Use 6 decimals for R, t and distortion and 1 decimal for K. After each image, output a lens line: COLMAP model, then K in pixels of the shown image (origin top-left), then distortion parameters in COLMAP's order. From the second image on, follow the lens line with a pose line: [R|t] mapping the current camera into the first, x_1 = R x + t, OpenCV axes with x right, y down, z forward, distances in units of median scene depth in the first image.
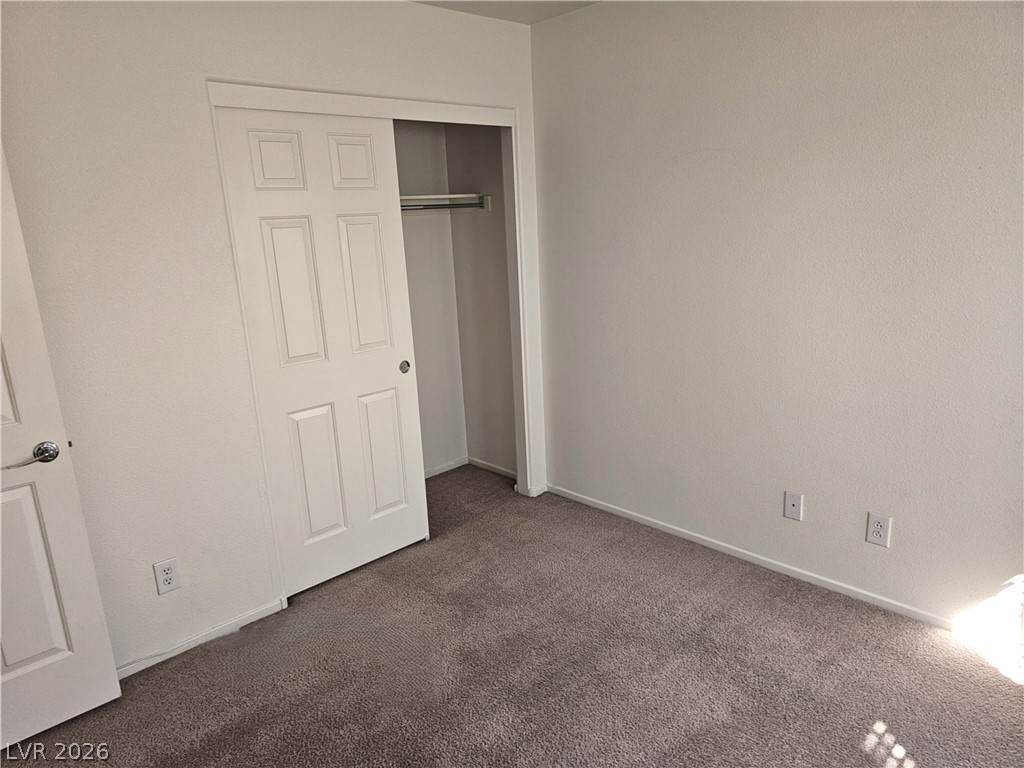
lens RADIAL K [[688.8, 0, 512.0], [0, 688.8, 384.0], [0, 0, 1]] dist [0.071766, -0.059532]
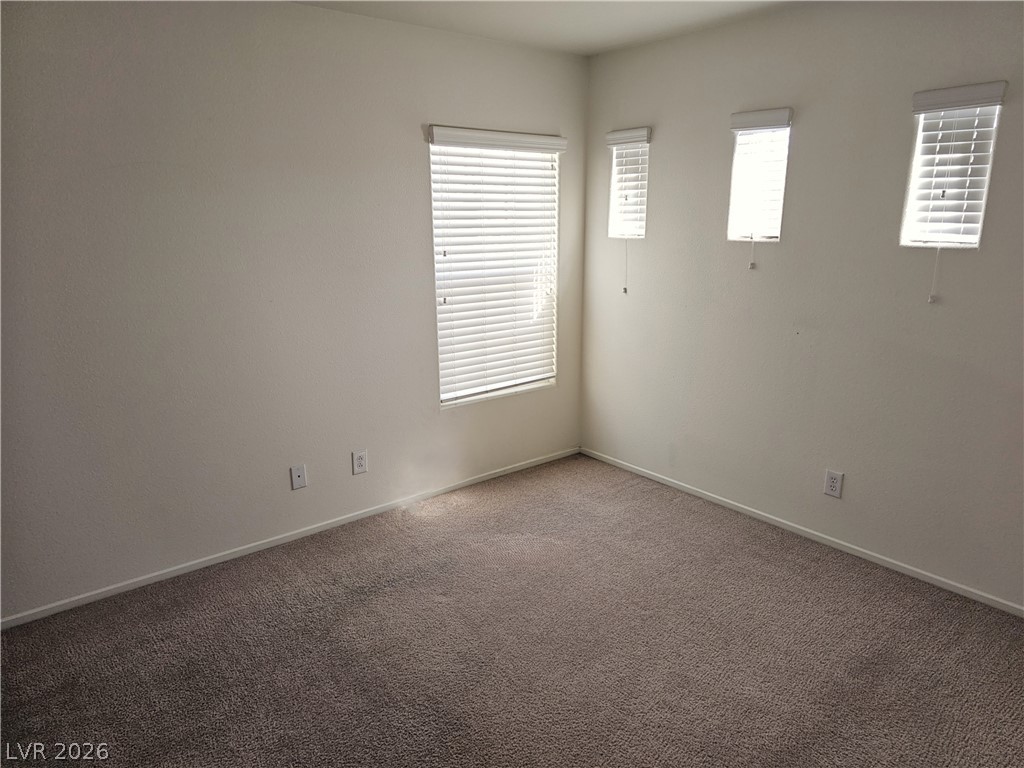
lens RADIAL K [[688.8, 0, 512.0], [0, 688.8, 384.0], [0, 0, 1]] dist [0.071766, -0.059532]
pose [[0.075716, -0.202449, 0.976361, -0.724451], [0.241782, 0.953678, 0.178996, -0.104133], [-0.967372, 0.222514, 0.121157, 0.496304]]
